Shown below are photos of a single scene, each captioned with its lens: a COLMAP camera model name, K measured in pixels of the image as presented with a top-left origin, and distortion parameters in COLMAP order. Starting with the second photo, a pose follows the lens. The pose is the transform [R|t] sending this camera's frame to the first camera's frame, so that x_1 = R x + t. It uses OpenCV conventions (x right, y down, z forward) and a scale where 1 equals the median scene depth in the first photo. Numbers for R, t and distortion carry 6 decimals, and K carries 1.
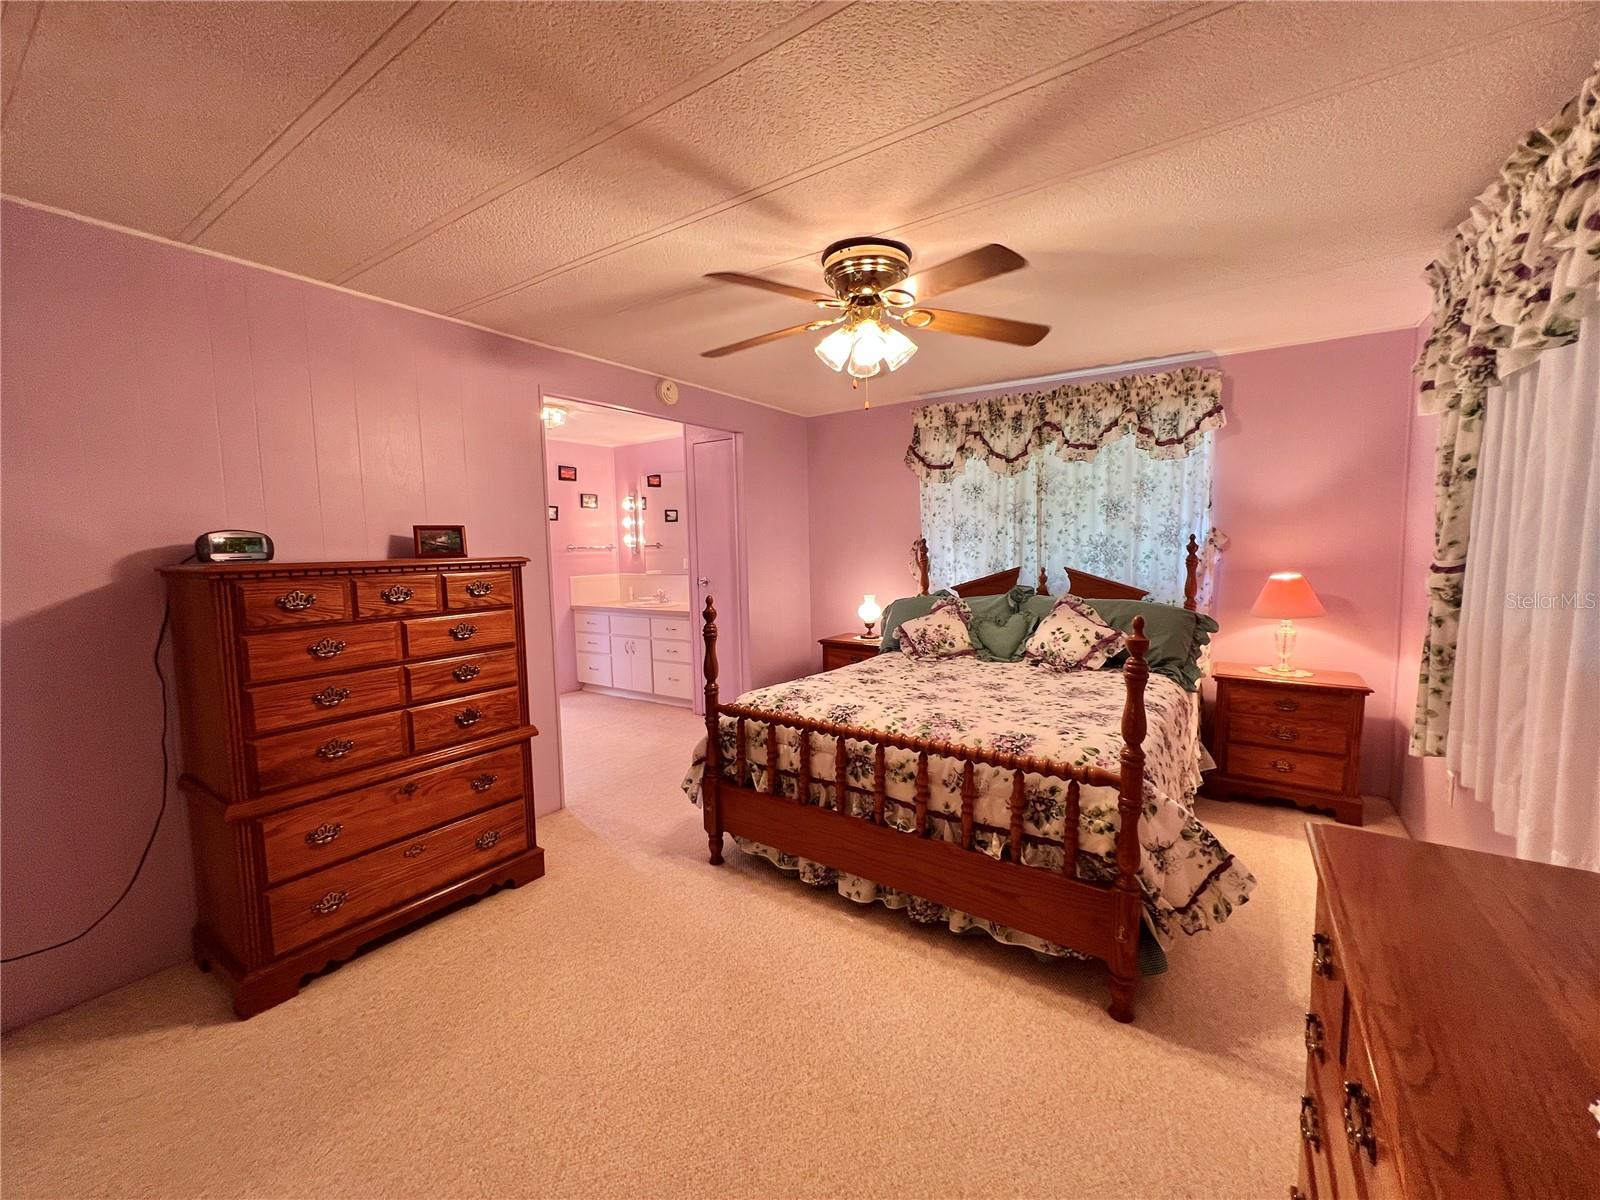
lens RADIAL K [[644.6, 0, 795.9], [0, 644.6, 598.0], [0, 0, 1]] dist [-0.001432, 0.000639]
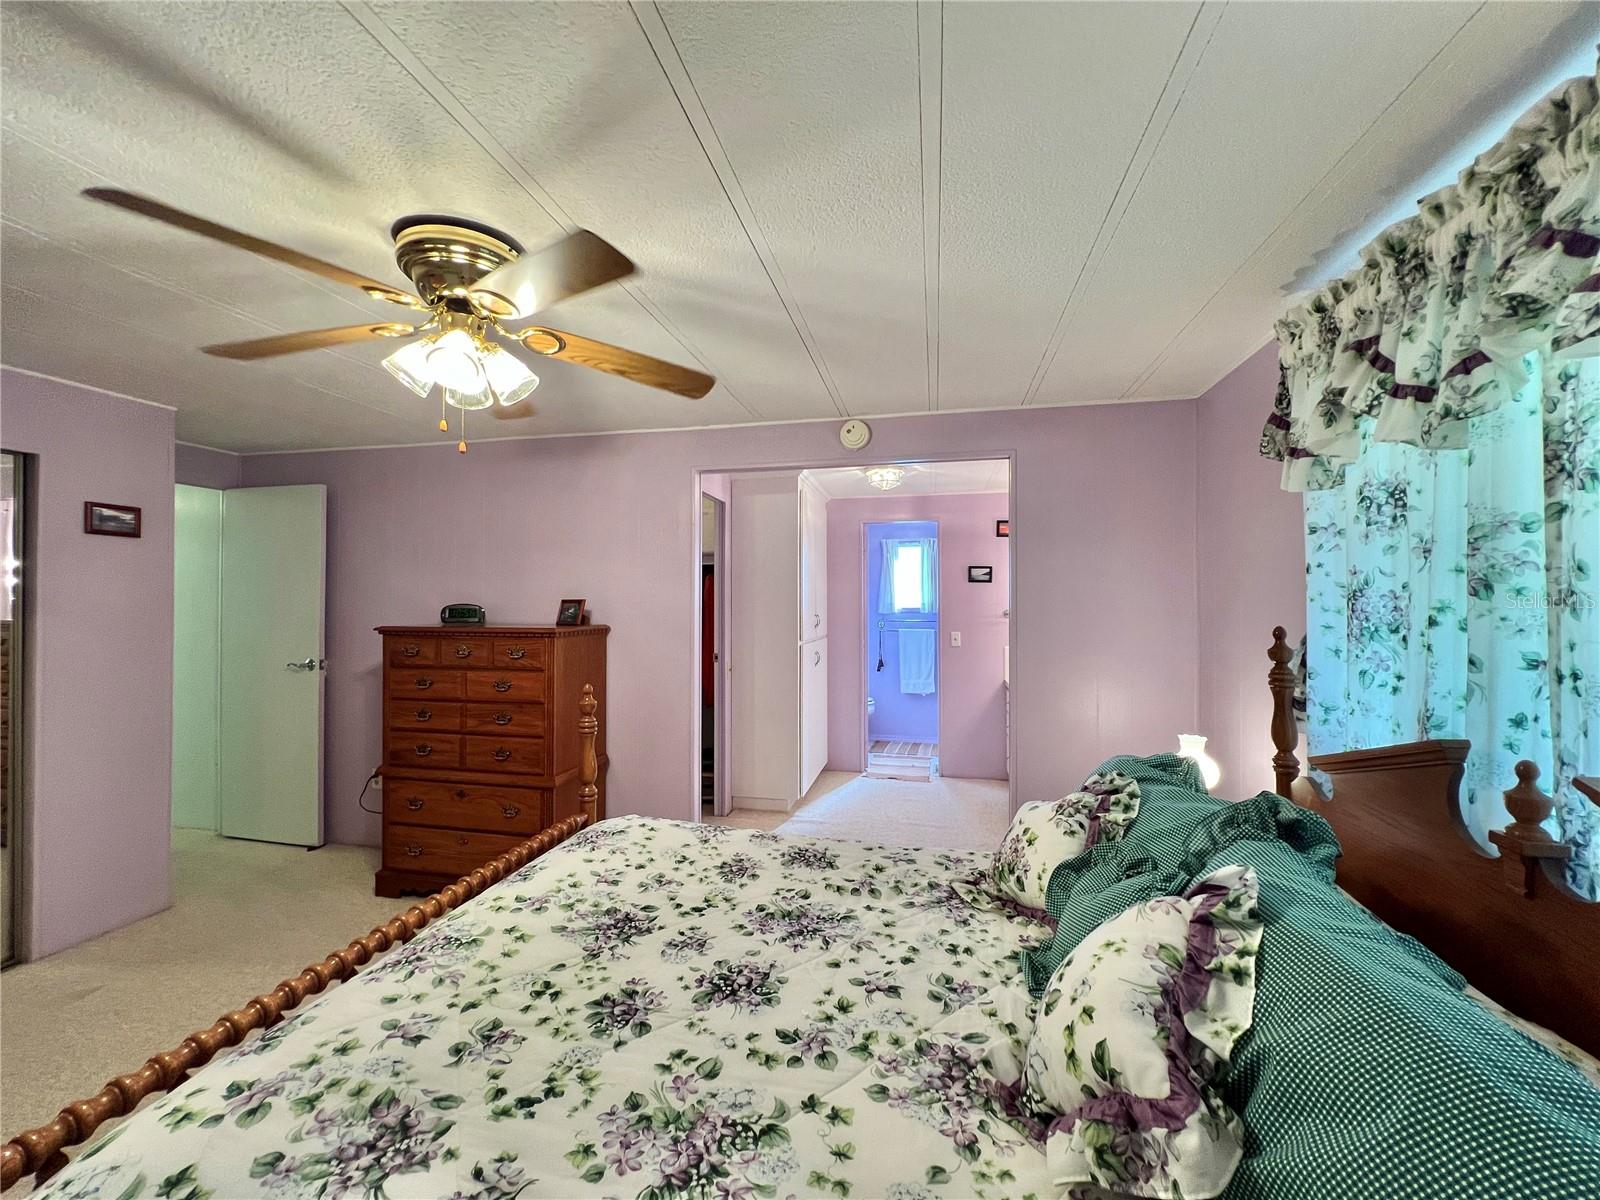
lens RADIAL K [[644.6, 0, 795.9], [0, 644.6, 598.0], [0, 0, 1]] dist [-0.001432, 0.000639]
pose [[0.377198, 0.010827, -0.926069, 0.753806], [-0.086556, 0.995967, -0.023611, -0.120144], [0.922079, 0.089063, 0.376614, 0.895197]]
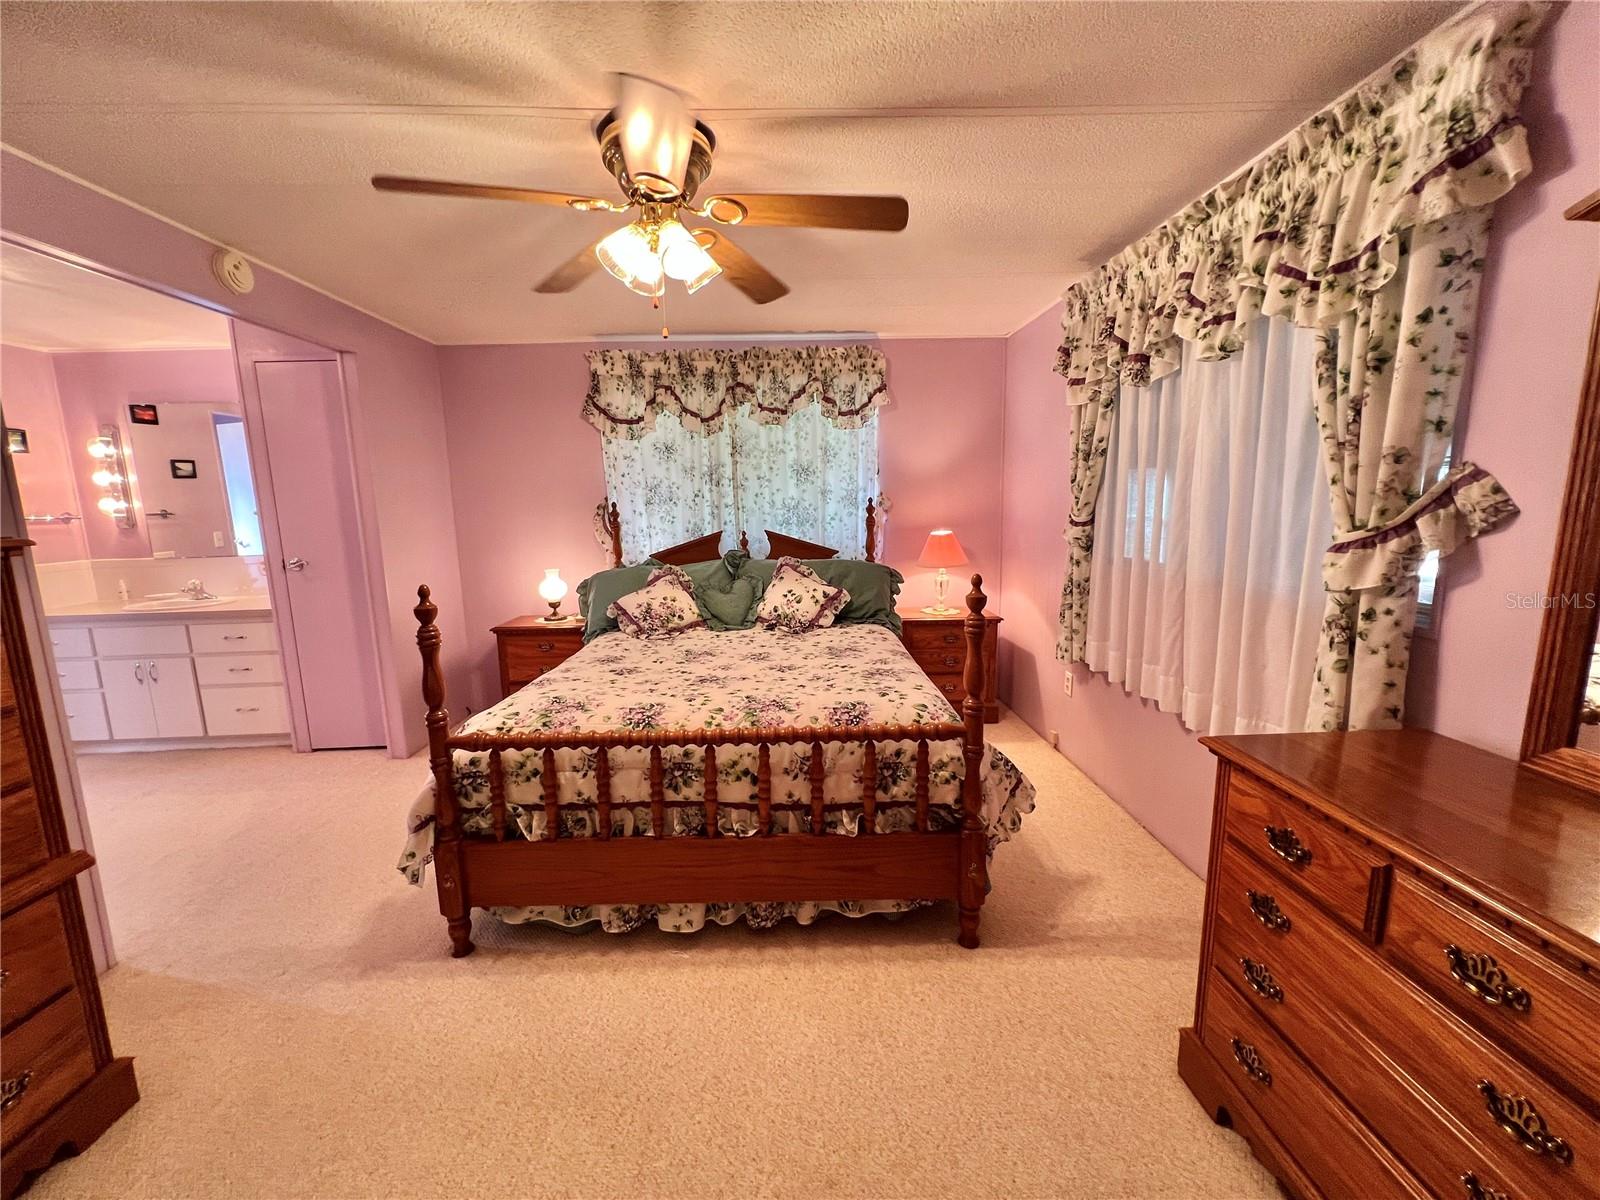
lens RADIAL K [[644.6, 0, 795.9], [0, 644.6, 598.0], [0, 0, 1]] dist [-0.001432, 0.000639]
pose [[0.806883, -0.088955, 0.583976, -0.210276], [0.057077, 0.995711, 0.072810, -0.017297], [-0.587948, -0.025417, 0.808499, 0.206498]]
